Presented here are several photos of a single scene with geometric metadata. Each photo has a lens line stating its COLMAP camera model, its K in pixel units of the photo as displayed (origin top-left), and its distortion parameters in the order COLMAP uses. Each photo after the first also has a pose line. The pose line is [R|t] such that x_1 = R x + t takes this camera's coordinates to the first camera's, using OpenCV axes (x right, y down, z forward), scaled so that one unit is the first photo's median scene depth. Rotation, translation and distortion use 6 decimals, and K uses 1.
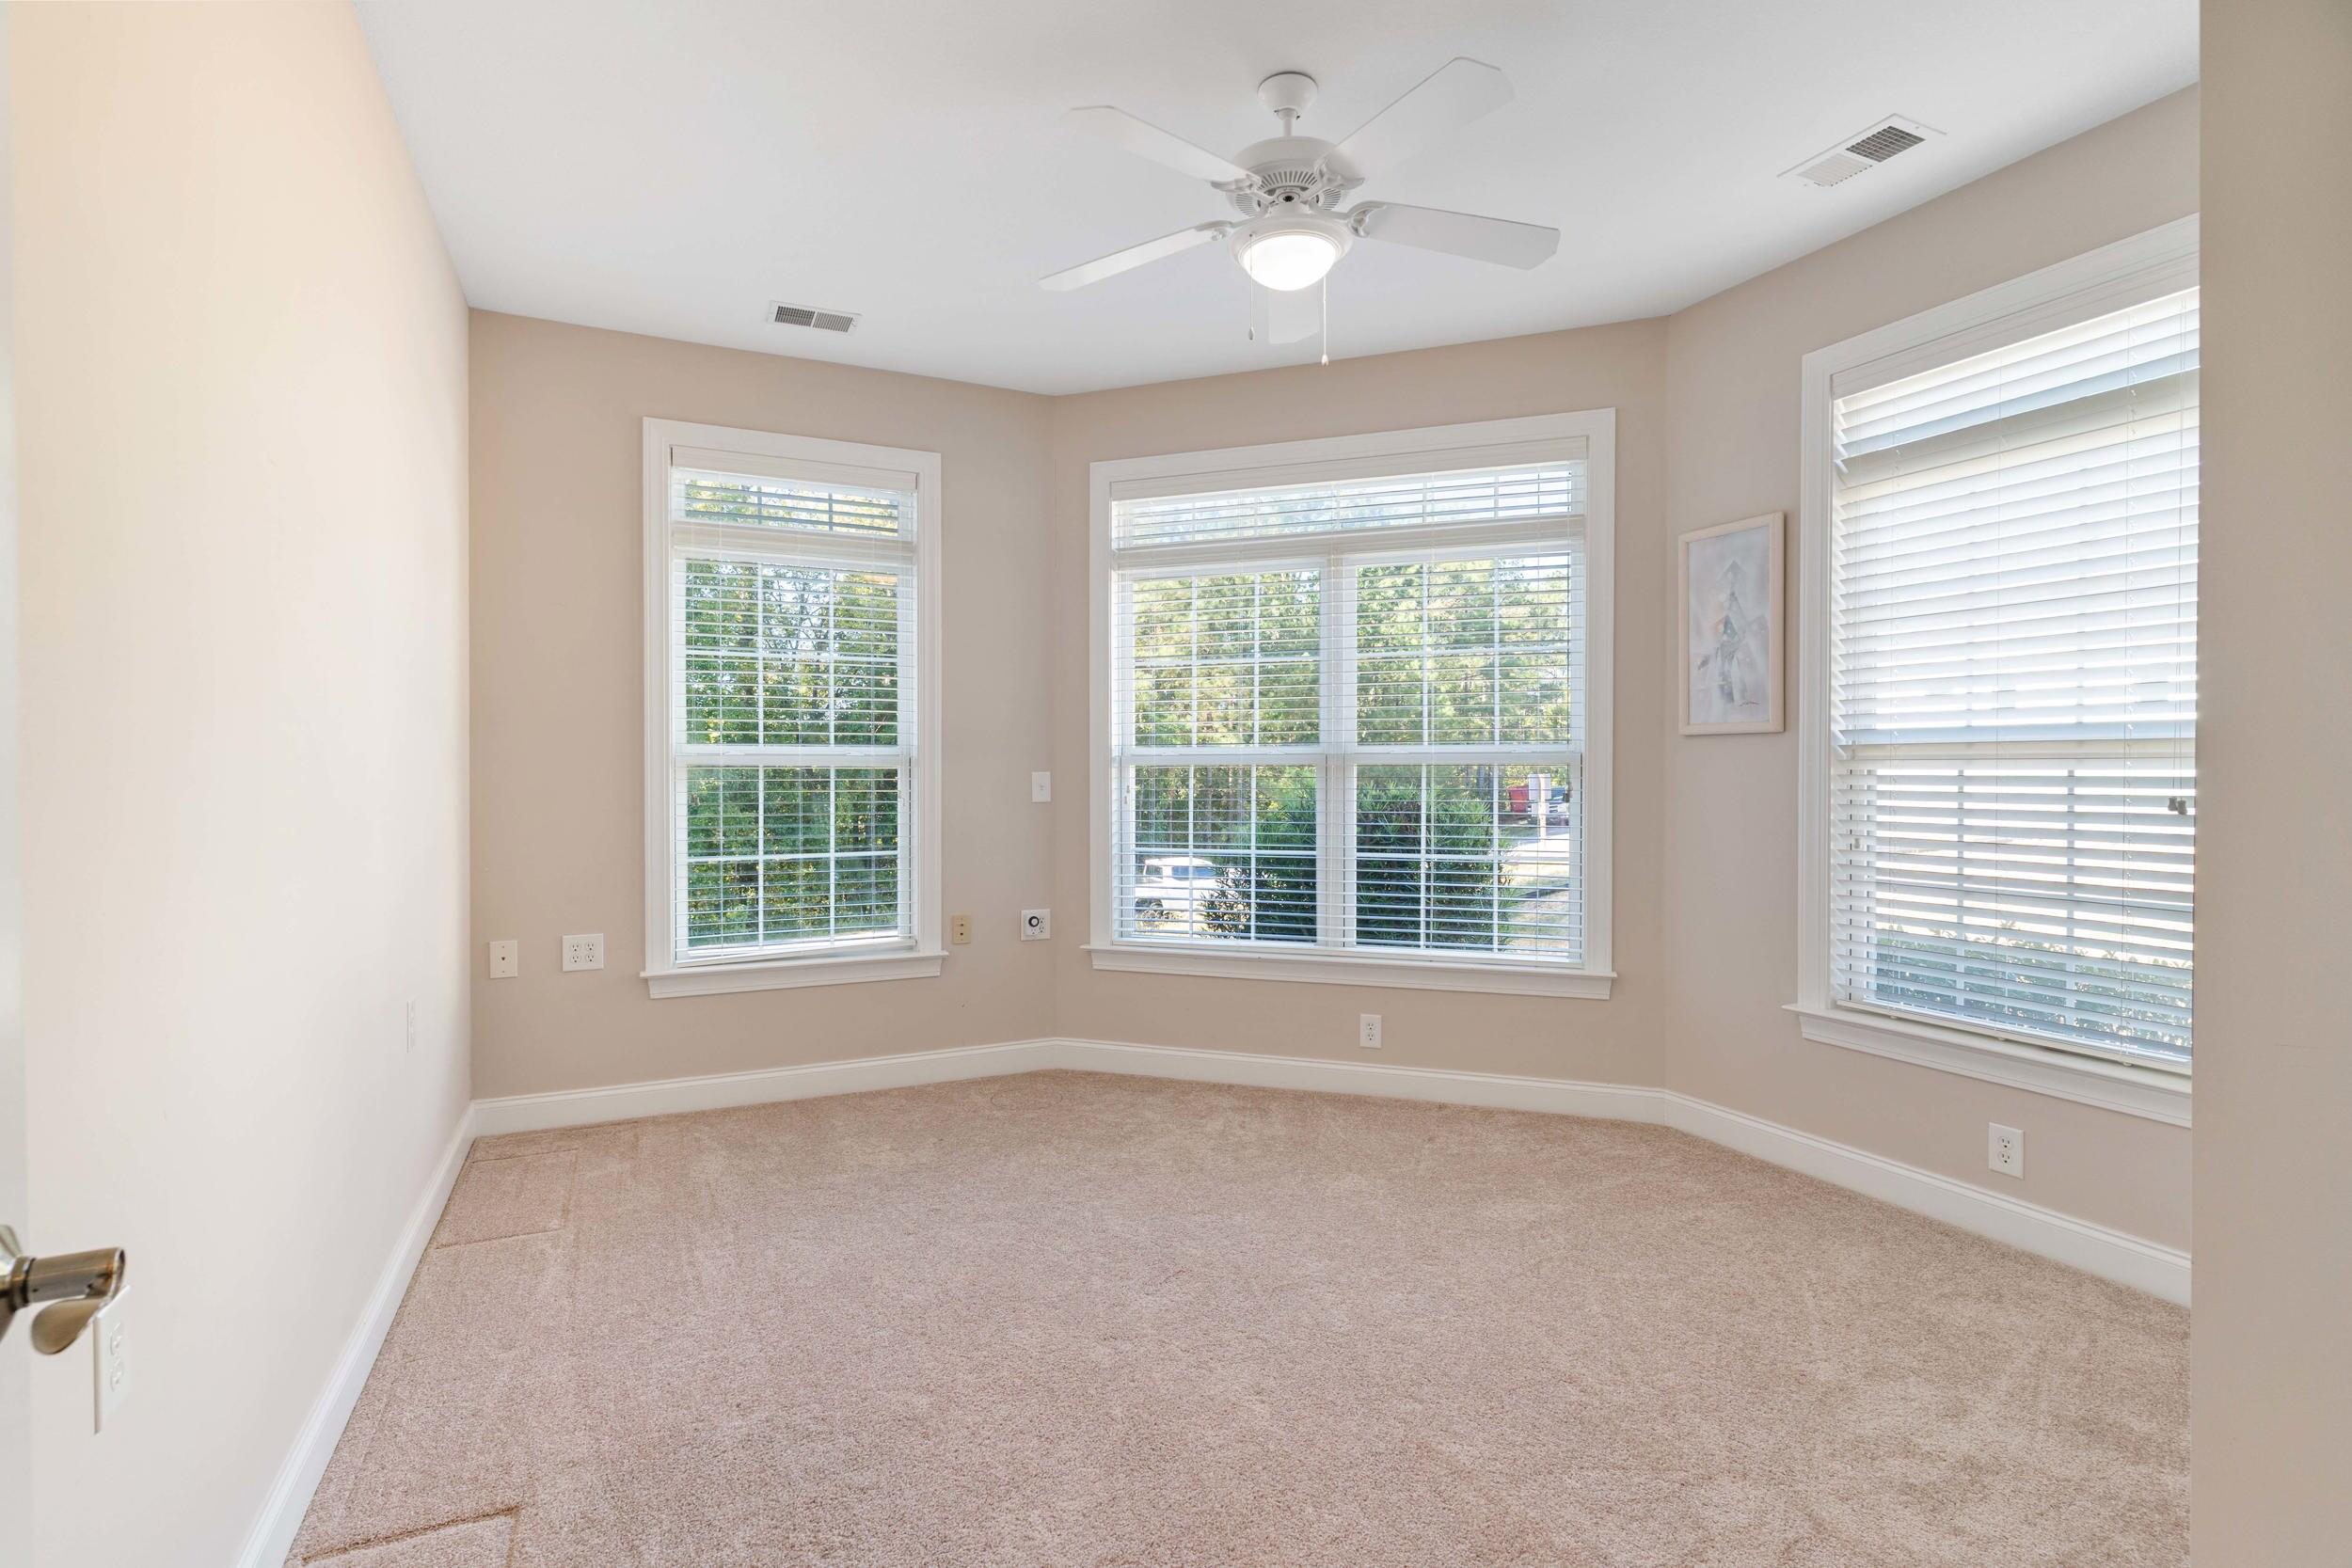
lens RADIAL K [[1162.7, 0, 1176.0], [0, 1162.7, 784.0], [0, 0, 1]] dist [-0.001905, -0.000177]
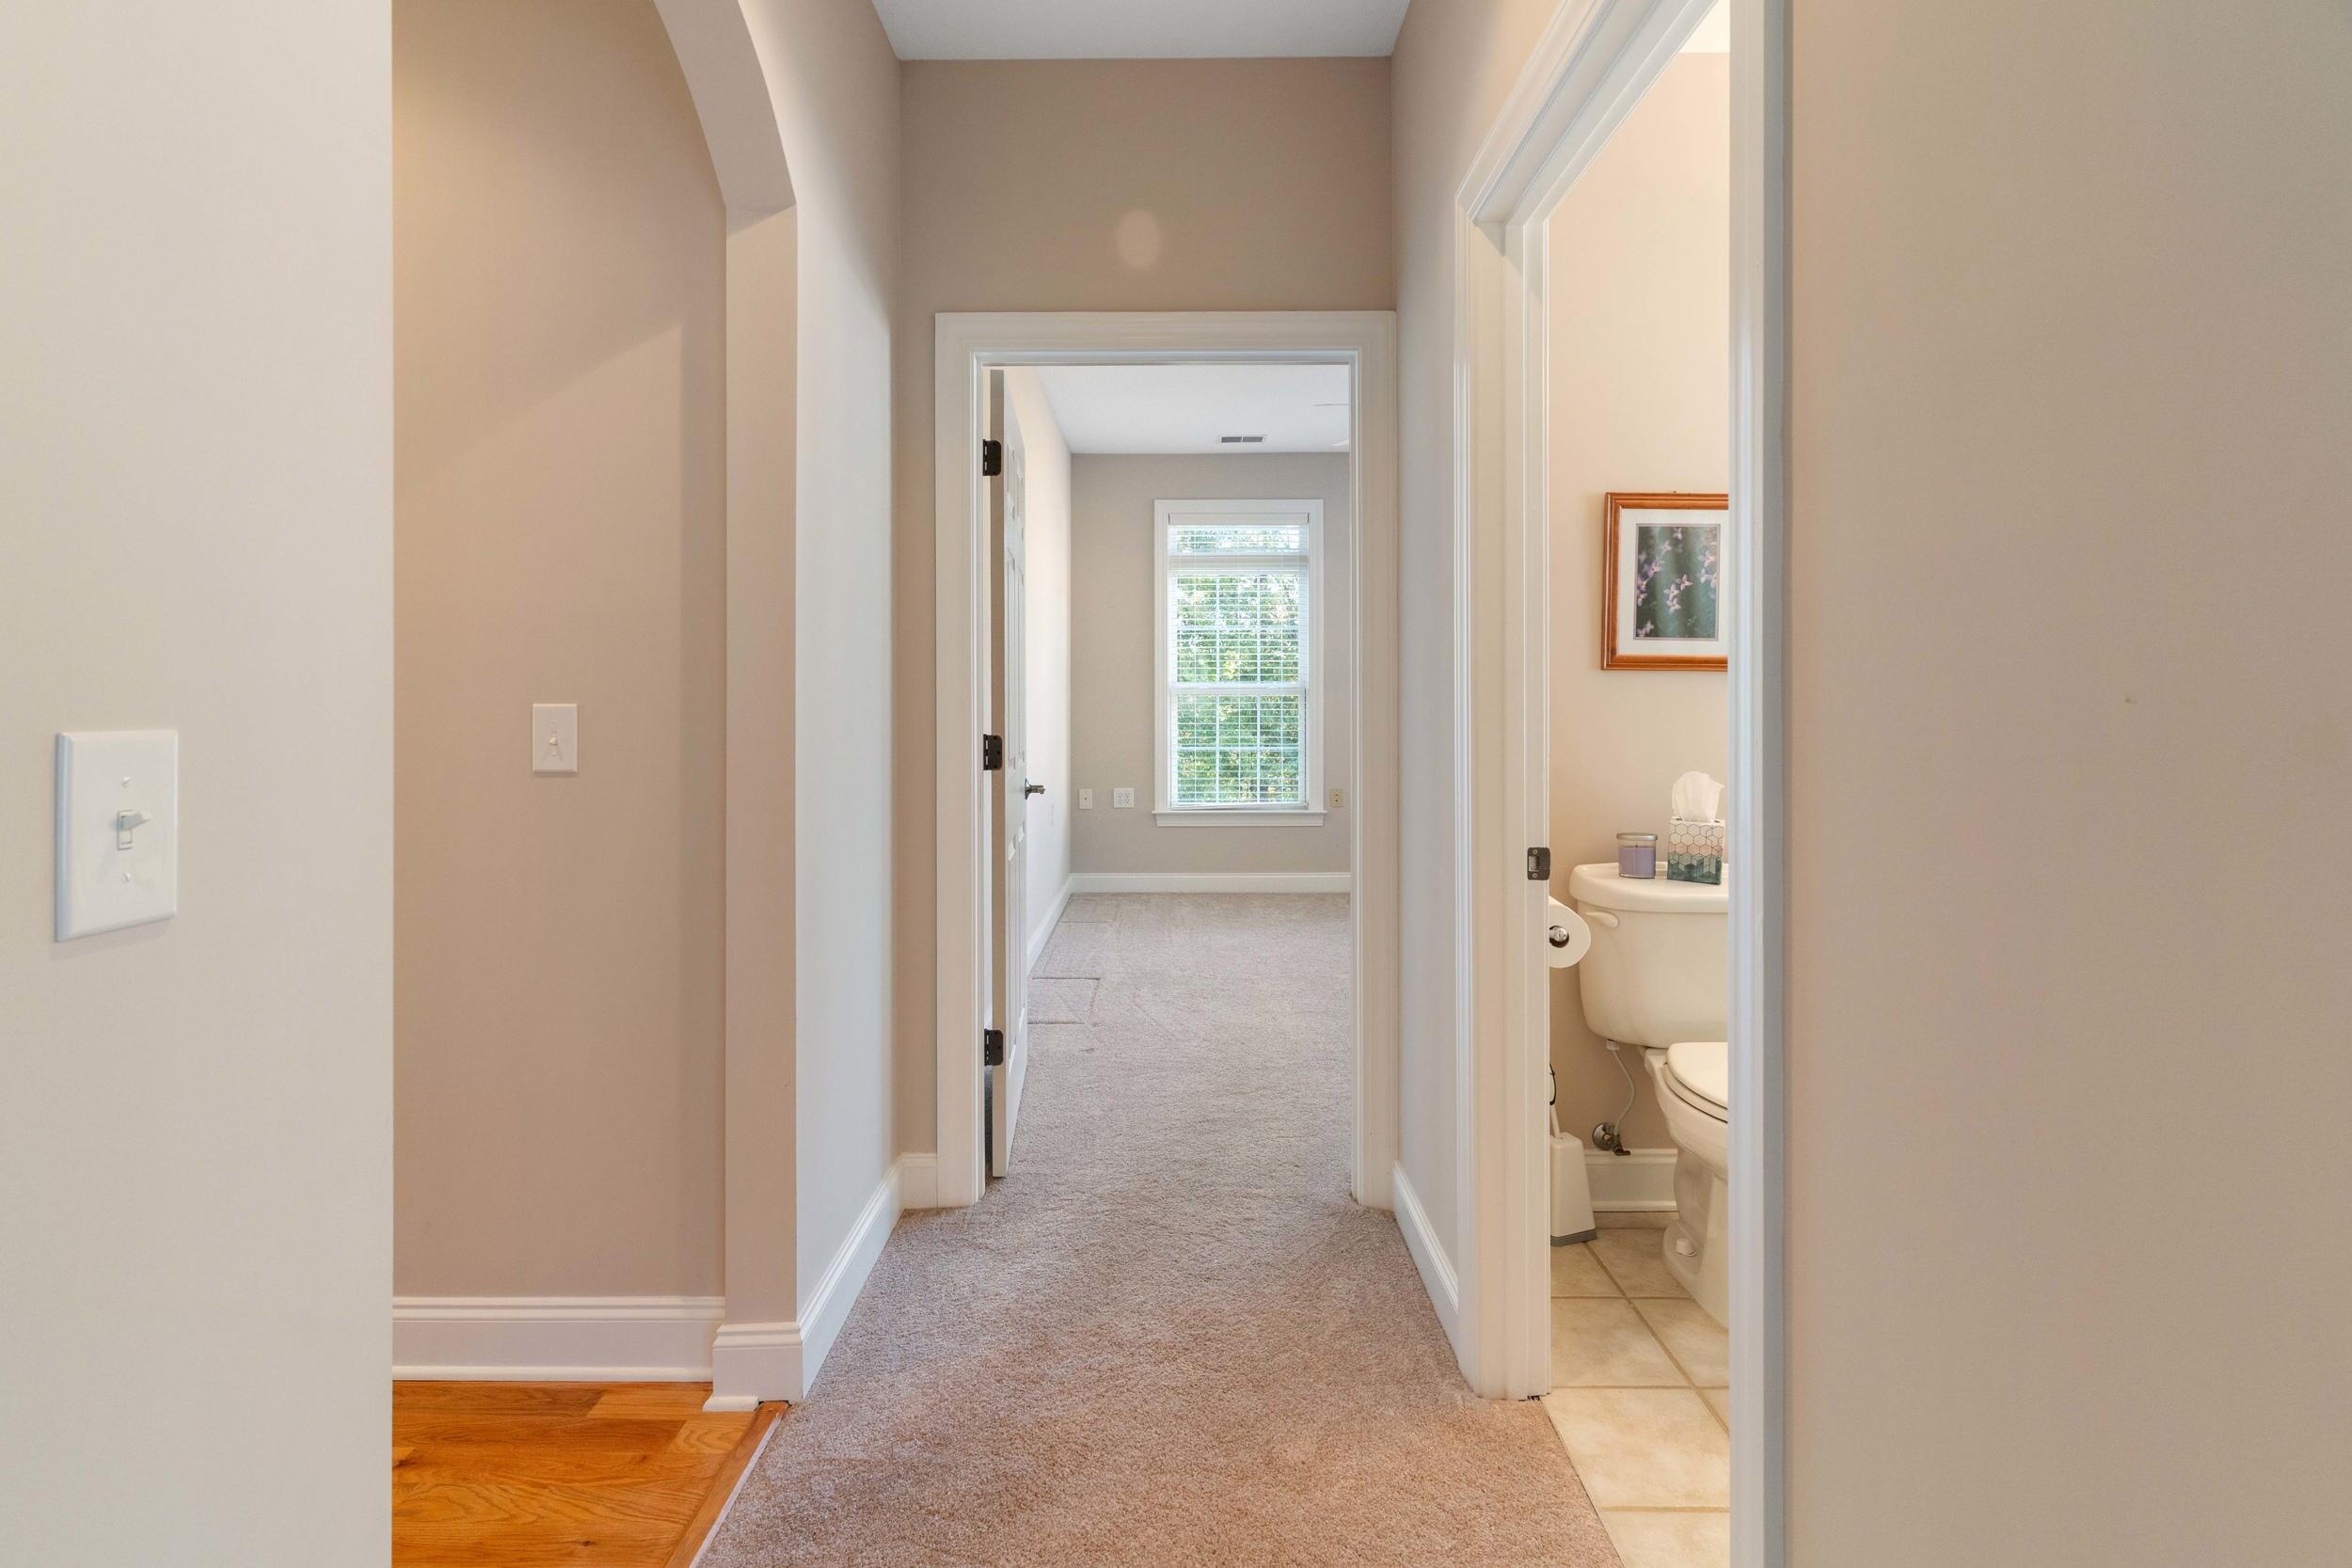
lens RADIAL K [[1162.7, 0, 1176.0], [0, 1162.7, 784.0], [0, 0, 1]] dist [-0.001905, -0.000177]
pose [[0.909337, 0.030082, -0.414971, 0.296394], [-0.006920, 0.998338, 0.057209, 0.018623], [0.416003, -0.049151, 0.908034, -0.574056]]
